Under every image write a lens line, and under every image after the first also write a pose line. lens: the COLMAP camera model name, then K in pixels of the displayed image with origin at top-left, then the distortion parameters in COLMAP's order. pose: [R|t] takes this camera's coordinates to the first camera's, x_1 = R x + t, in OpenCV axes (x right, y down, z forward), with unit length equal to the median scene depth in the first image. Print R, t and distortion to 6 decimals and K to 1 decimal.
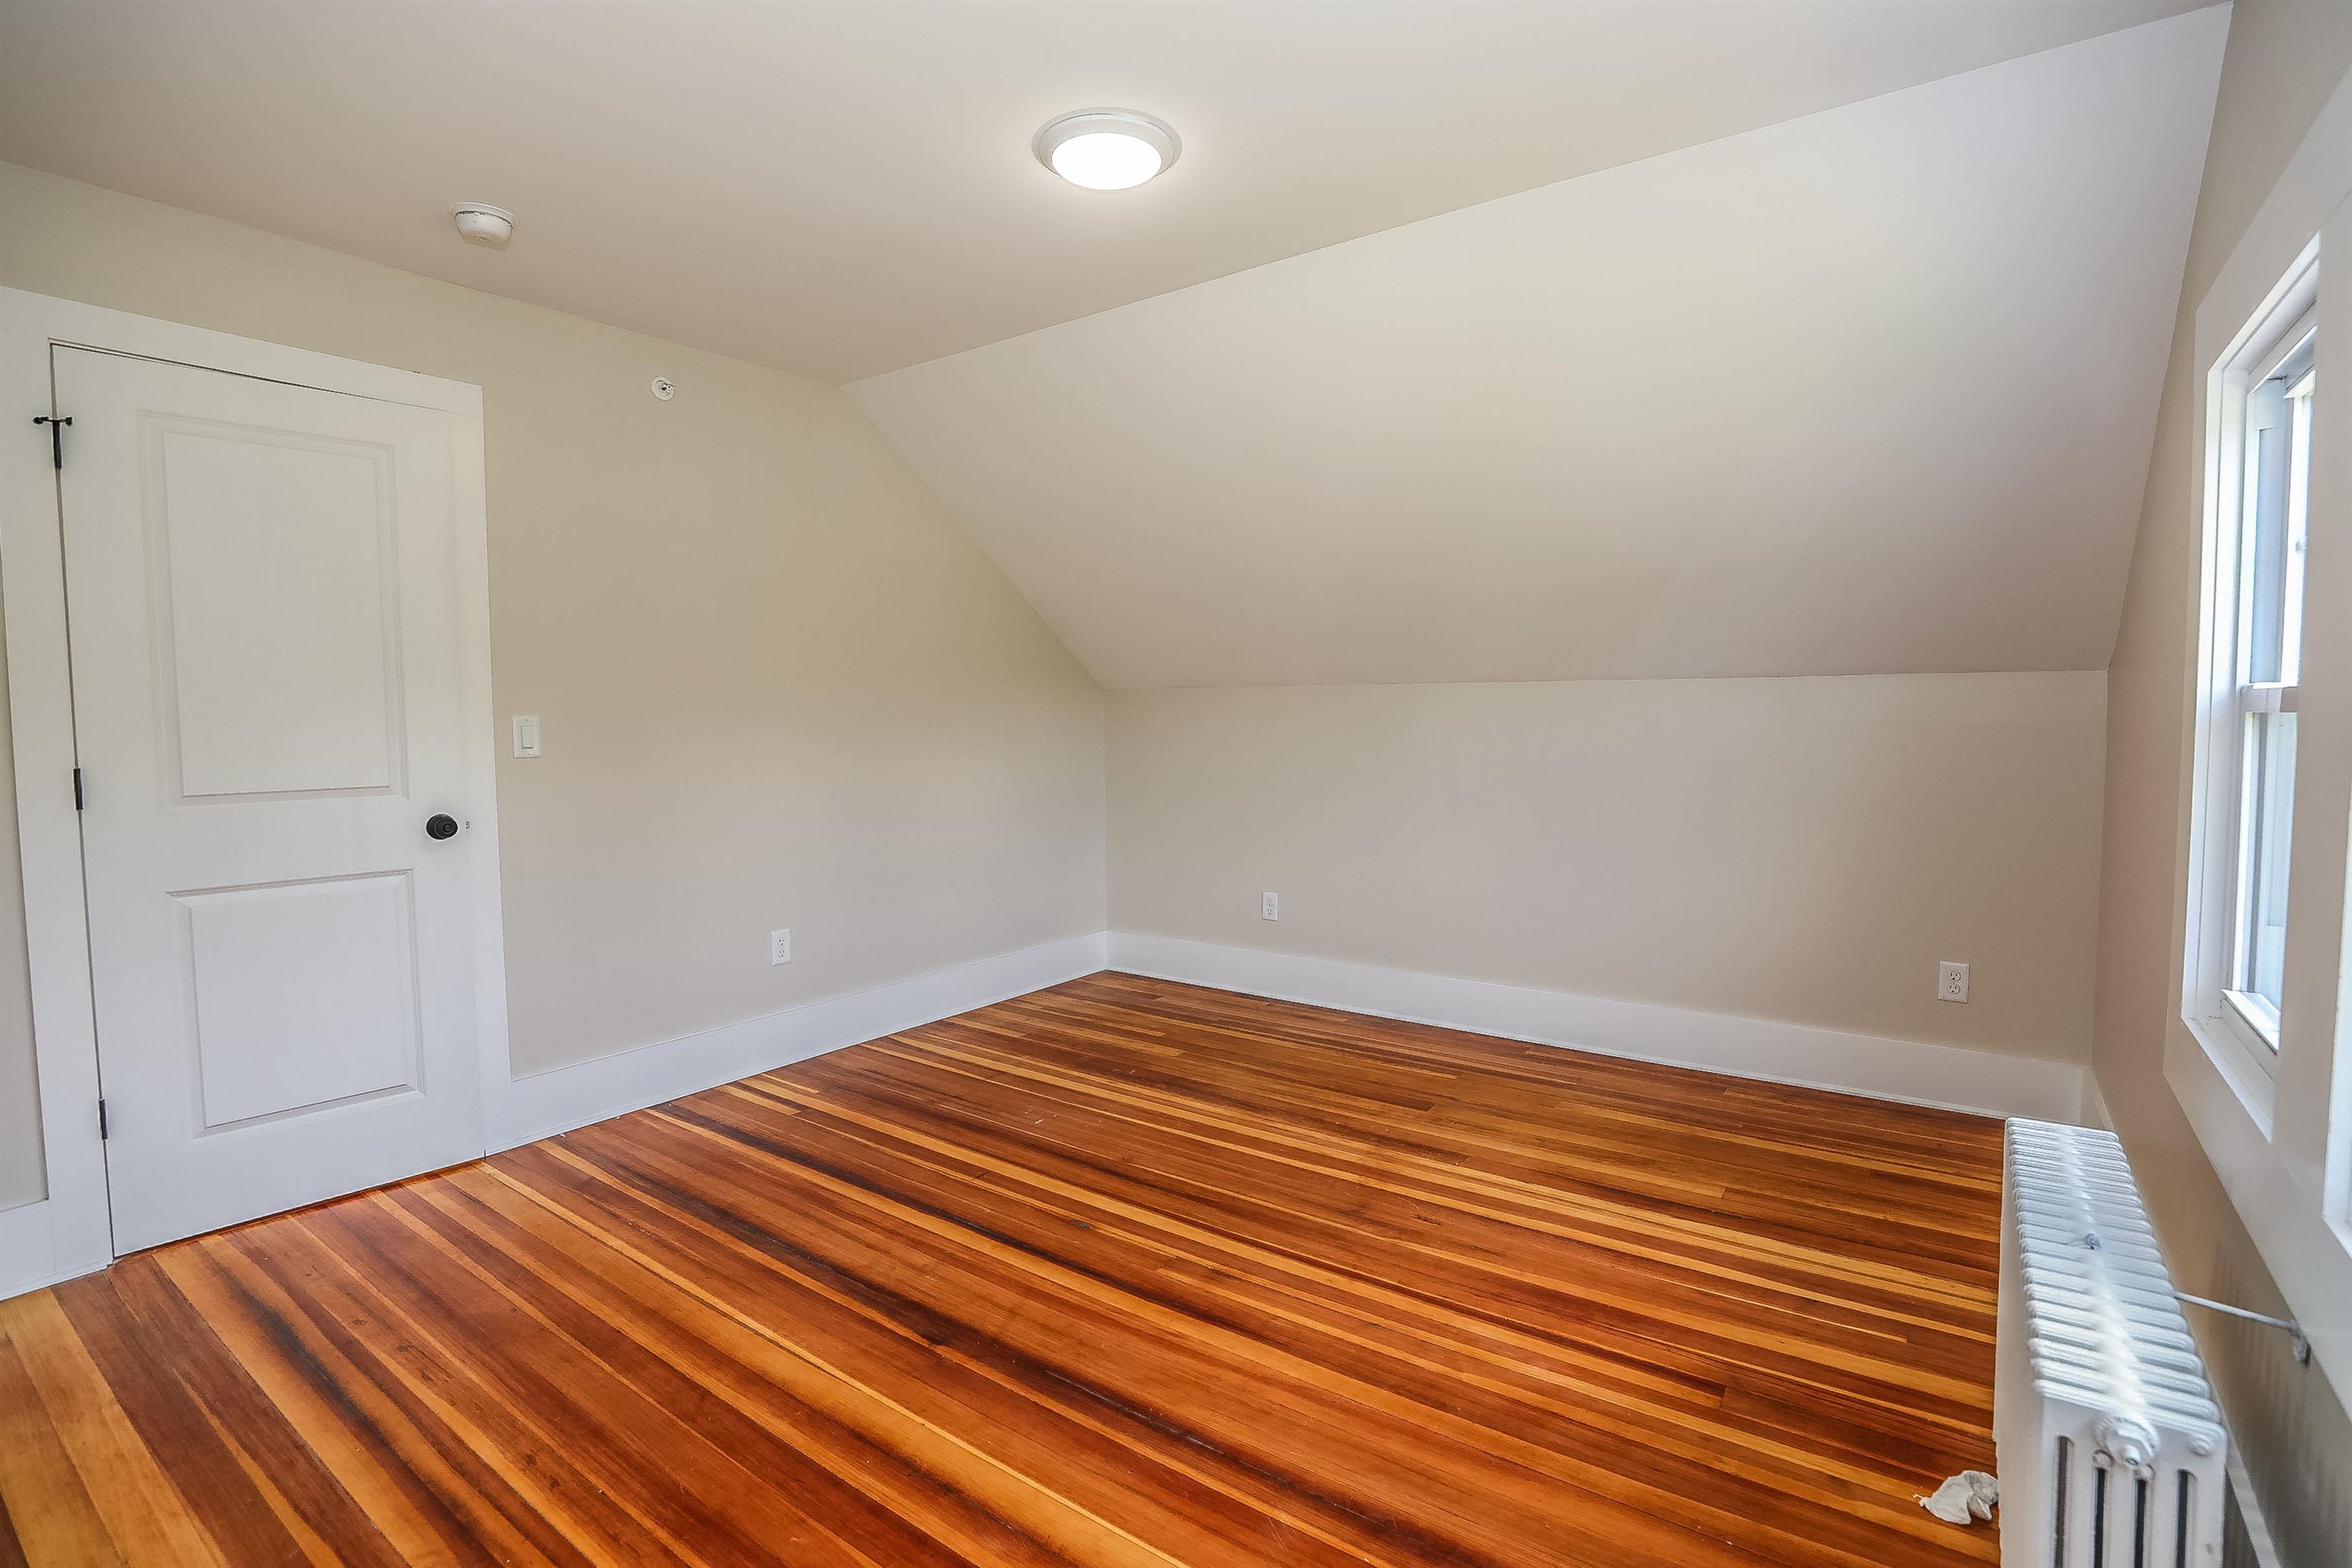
lens RADIAL K [[1076.6, 0, 1184.8], [0, 1076.6, 779.0], [0, 0, 1]] dist [-0.027532, 0.006119]
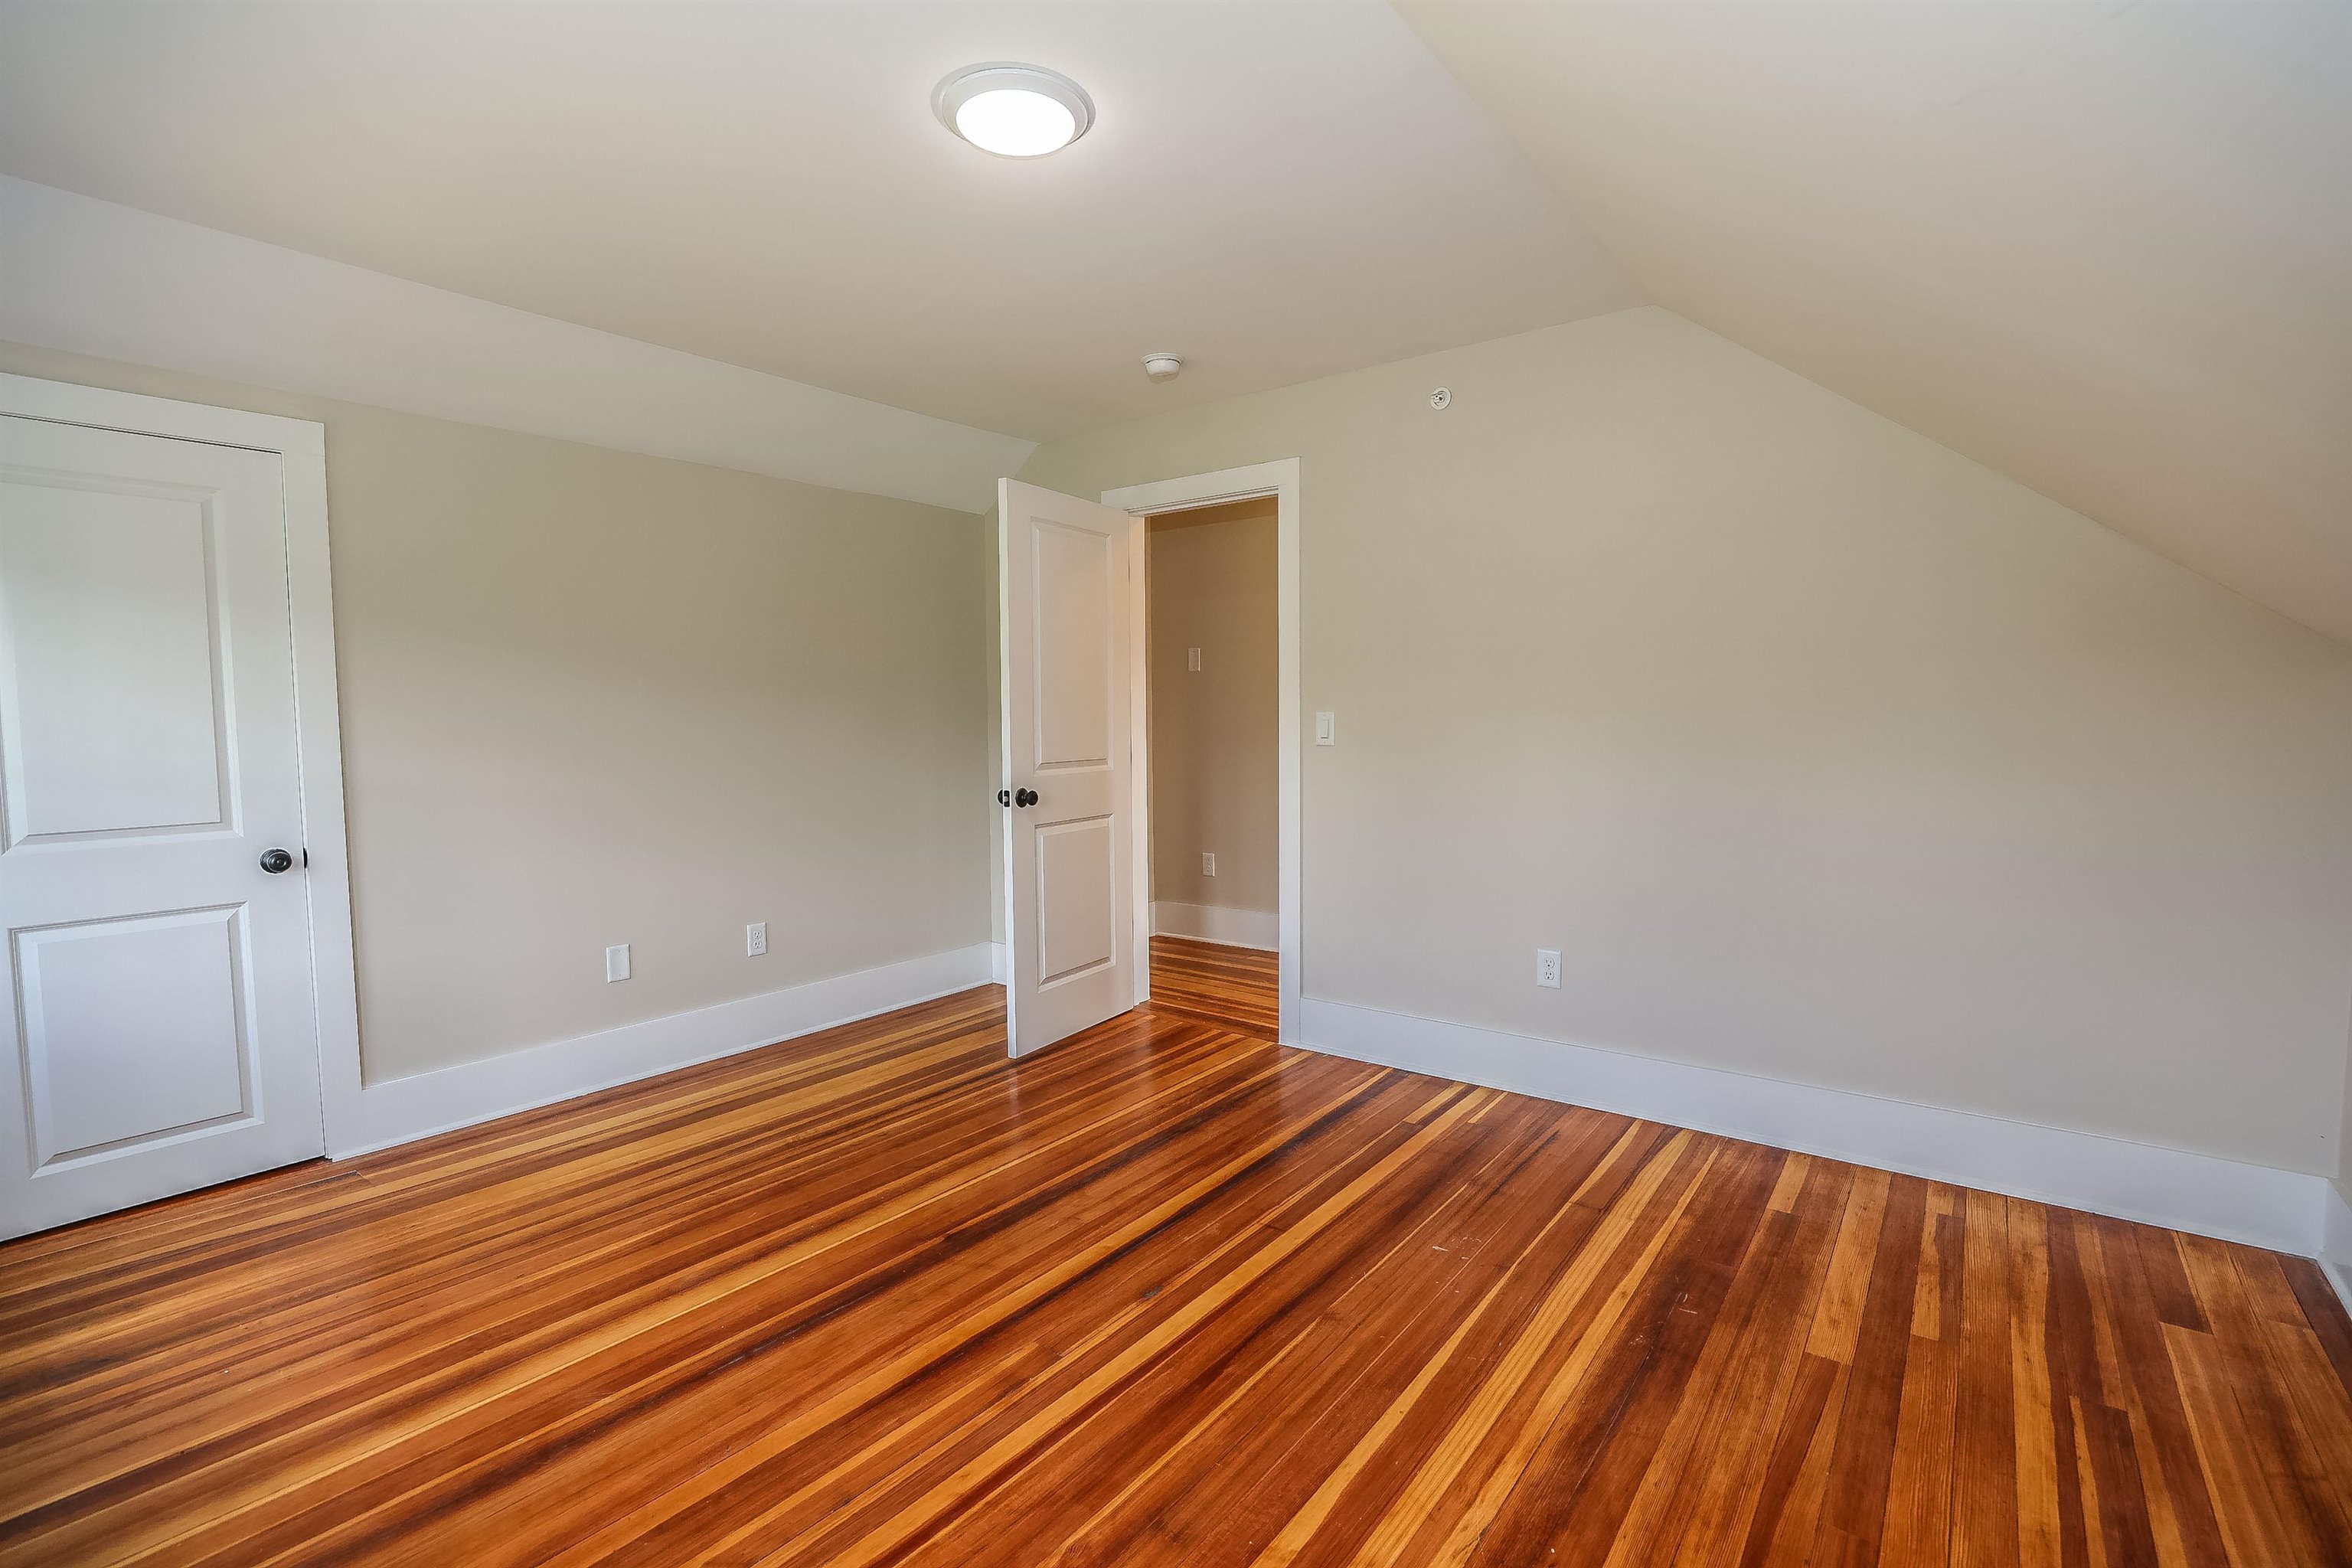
lens RADIAL K [[1076.6, 0, 1187.5], [0, 1076.6, 785.1], [0, 0, 1]] dist [-0.027532, 0.006119]
pose [[-0.032526, 0.073161, -0.996790, 0.628767], [-0.050054, 0.995947, 0.074732, -0.059240], [0.998217, 0.052324, -0.028732, 0.860224]]
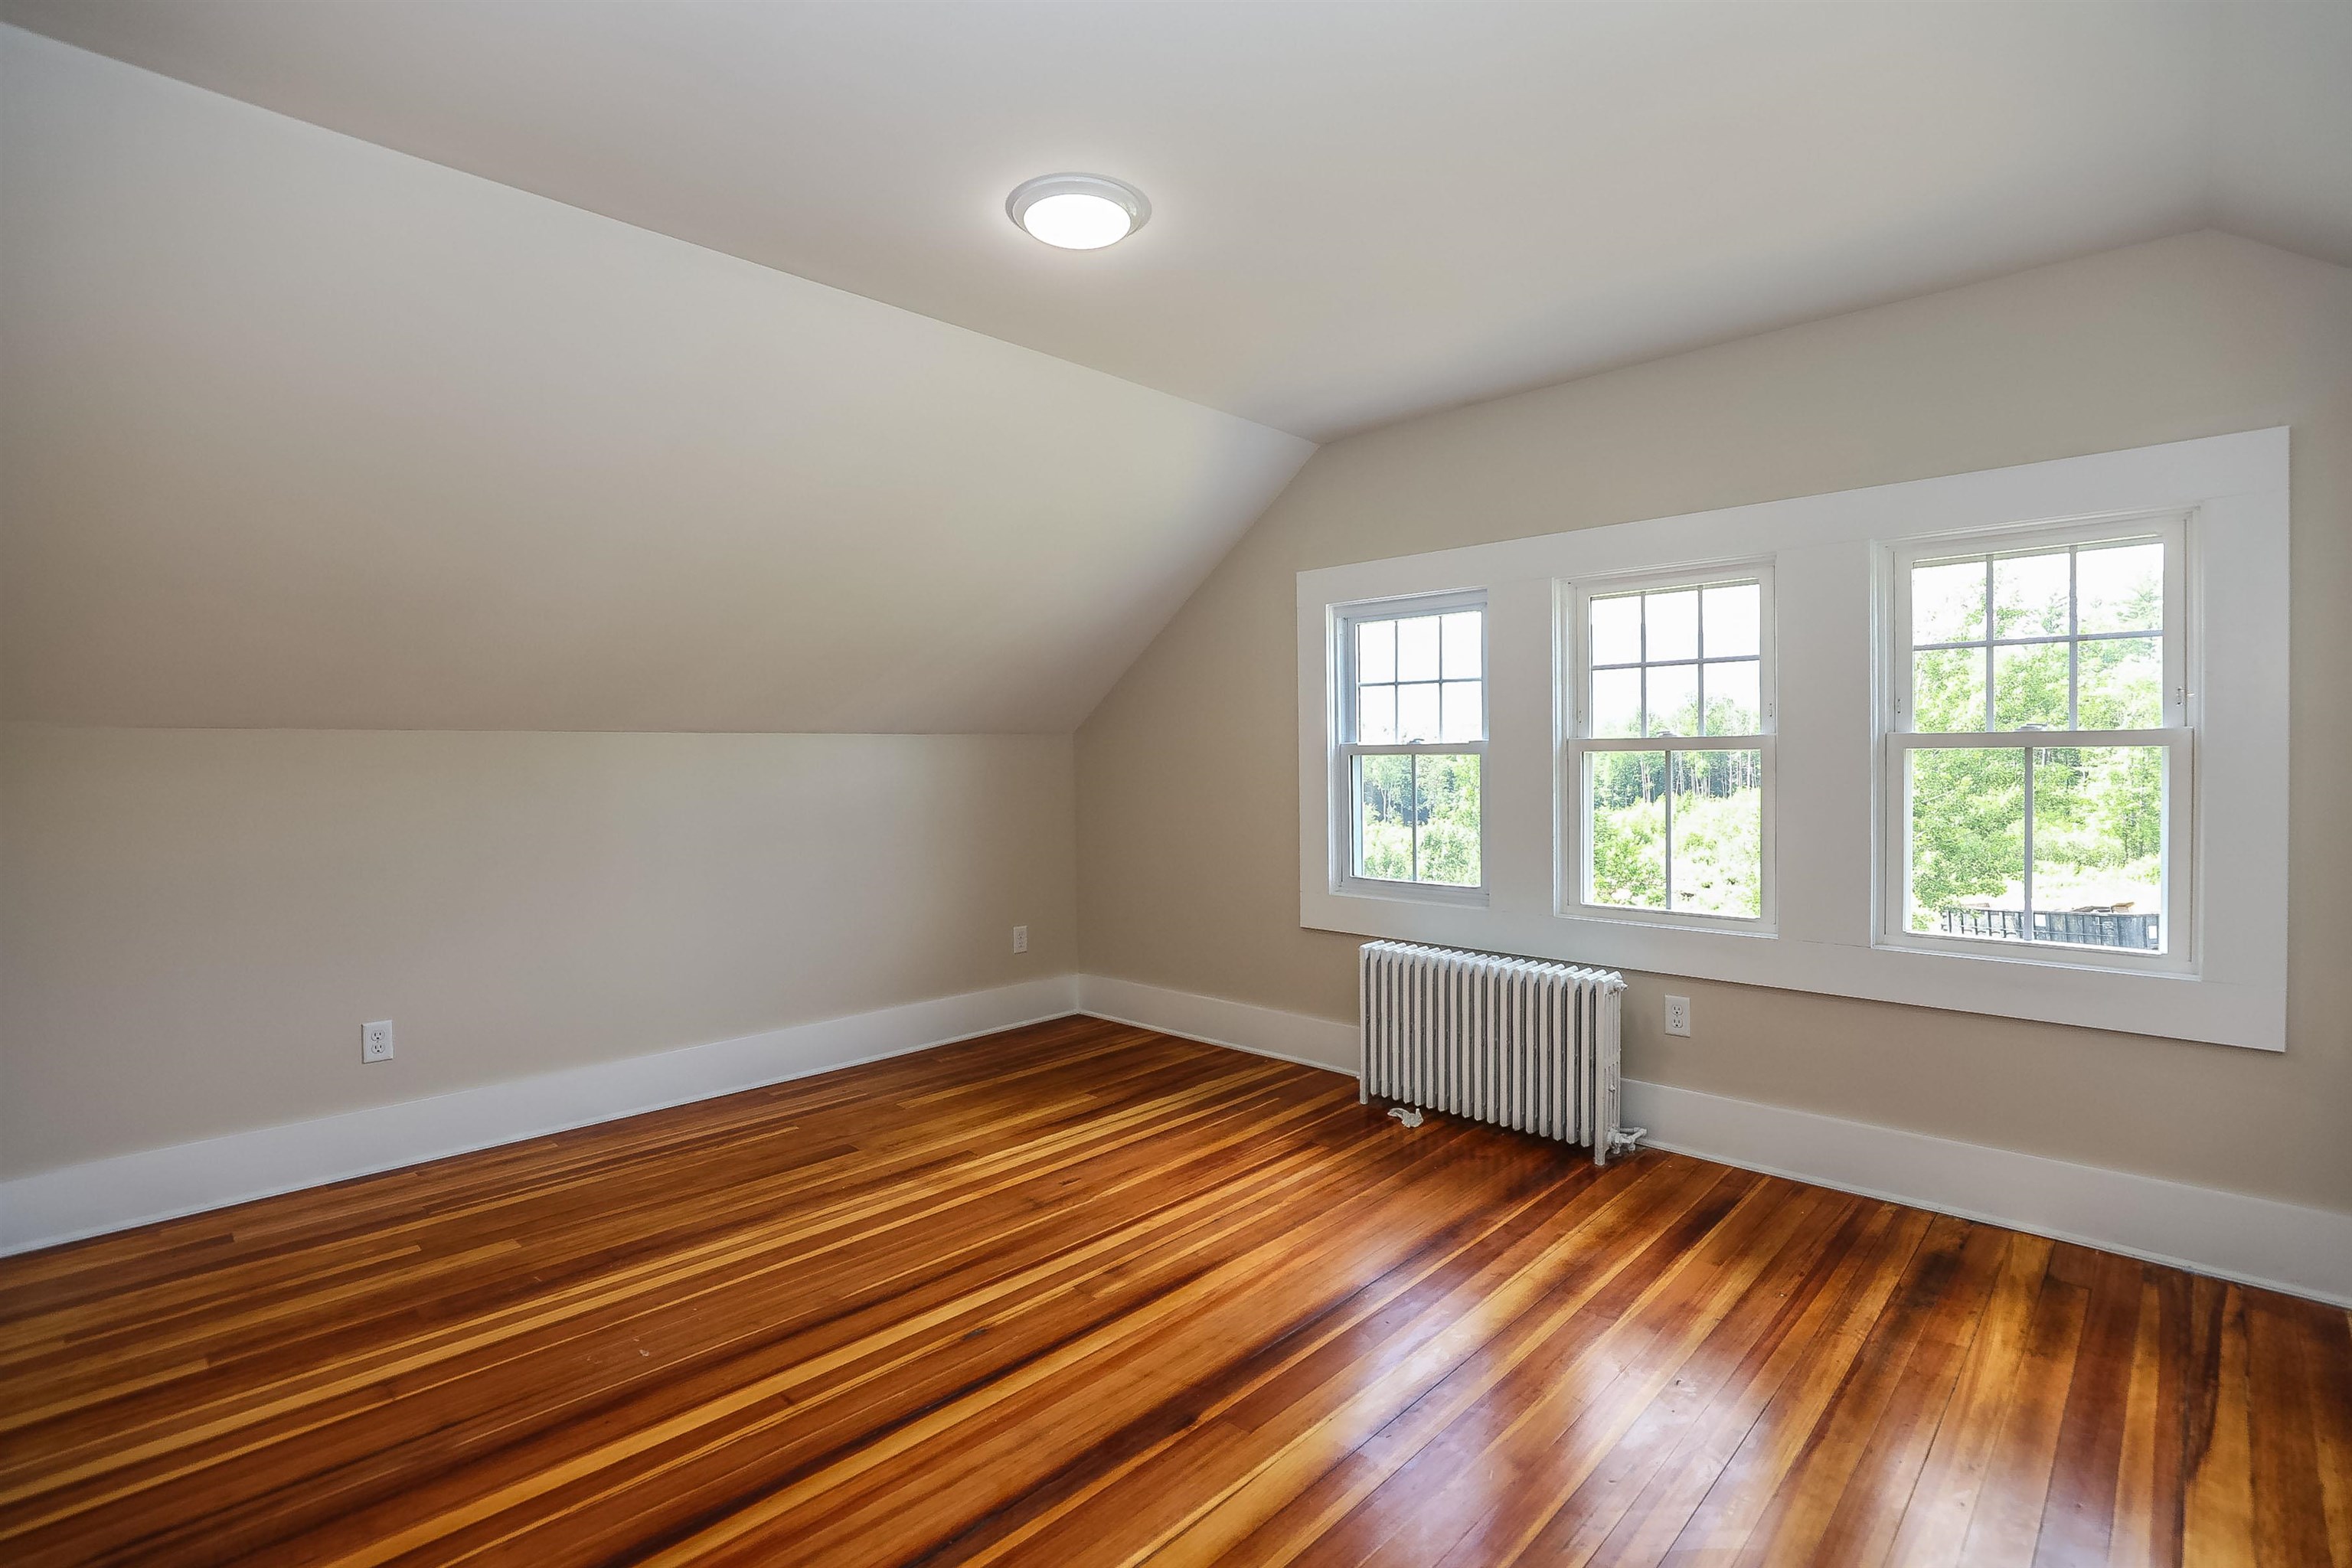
lens RADIAL K [[1076.6, 0, 1162.0], [0, 1076.6, 783.5], [0, 0, 1]] dist [-0.027532, 0.006119]
pose [[0.162825, -0.016062, 0.986524, -0.774460], [0.069691, 0.997557, 0.004739, -0.024045], [-0.984191, 0.067980, 0.163547, 0.561787]]
